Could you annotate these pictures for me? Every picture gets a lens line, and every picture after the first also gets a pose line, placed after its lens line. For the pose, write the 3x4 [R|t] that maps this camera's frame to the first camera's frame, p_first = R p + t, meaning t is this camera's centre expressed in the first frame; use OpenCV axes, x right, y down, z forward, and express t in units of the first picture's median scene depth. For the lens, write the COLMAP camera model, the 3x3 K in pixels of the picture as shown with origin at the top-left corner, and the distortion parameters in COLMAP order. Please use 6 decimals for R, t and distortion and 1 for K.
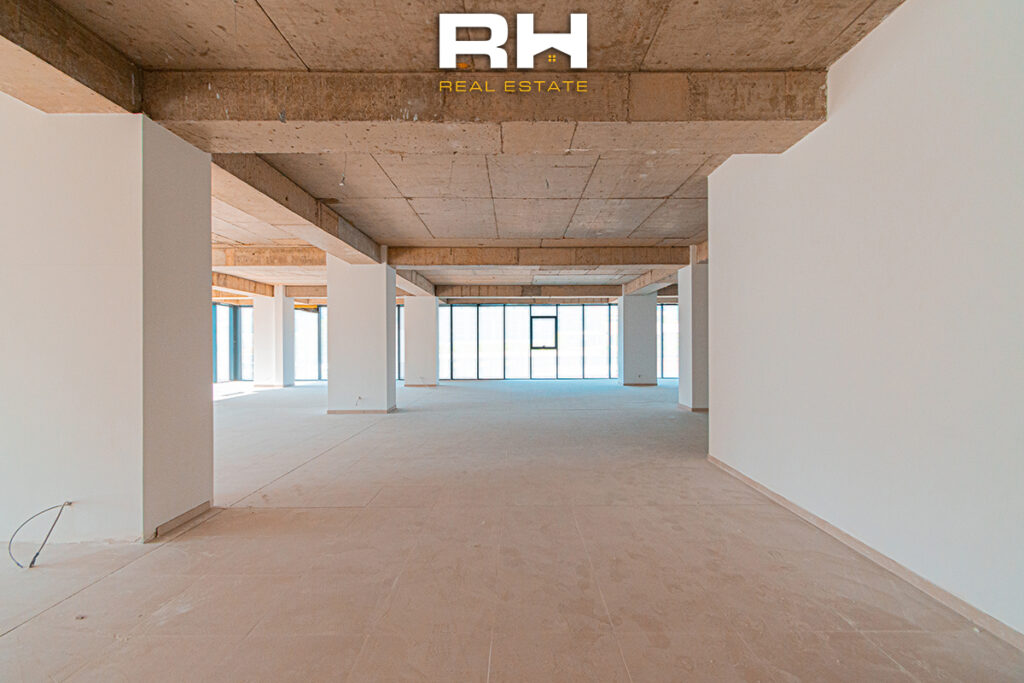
lens RADIAL K [[469.0, 0, 518.8], [0, 469.0, 345.6], [0, 0, 1]] dist [0.001679, 0.000319]
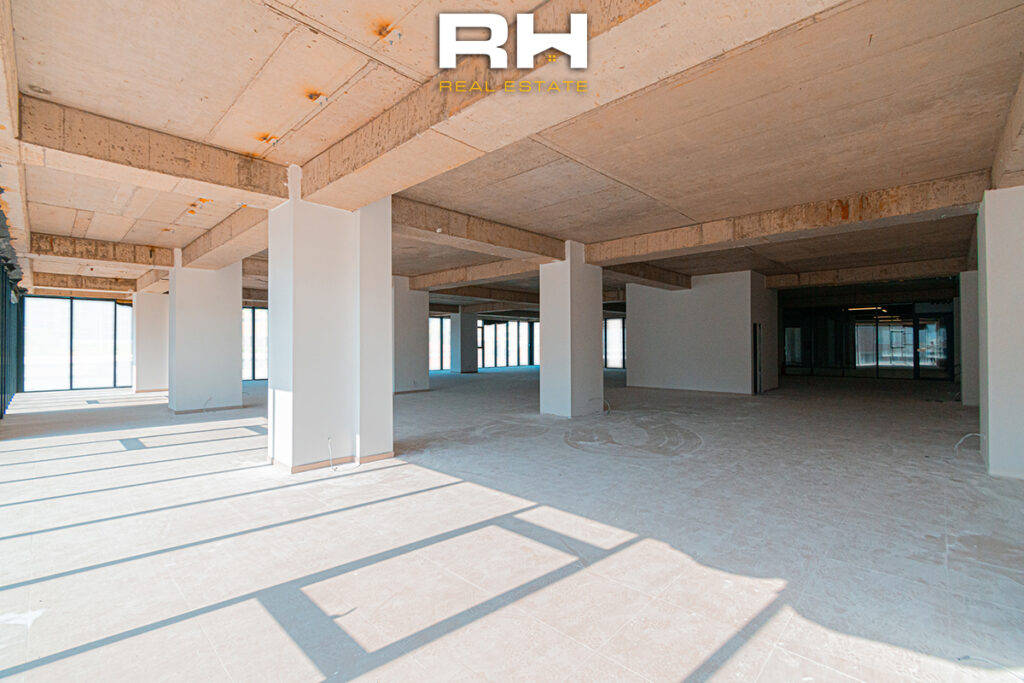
lens RADIAL K [[469.0, 0, 512.5], [0, 469.0, 340.5], [0, 0, 1]] dist [0.001679, 0.000319]
pose [[0.678018, 0.005609, 0.735024, -0.746505], [0.004933, 0.999914, -0.012181, -0.000714], [-0.735029, 0.011885, 0.677931, -0.122263]]
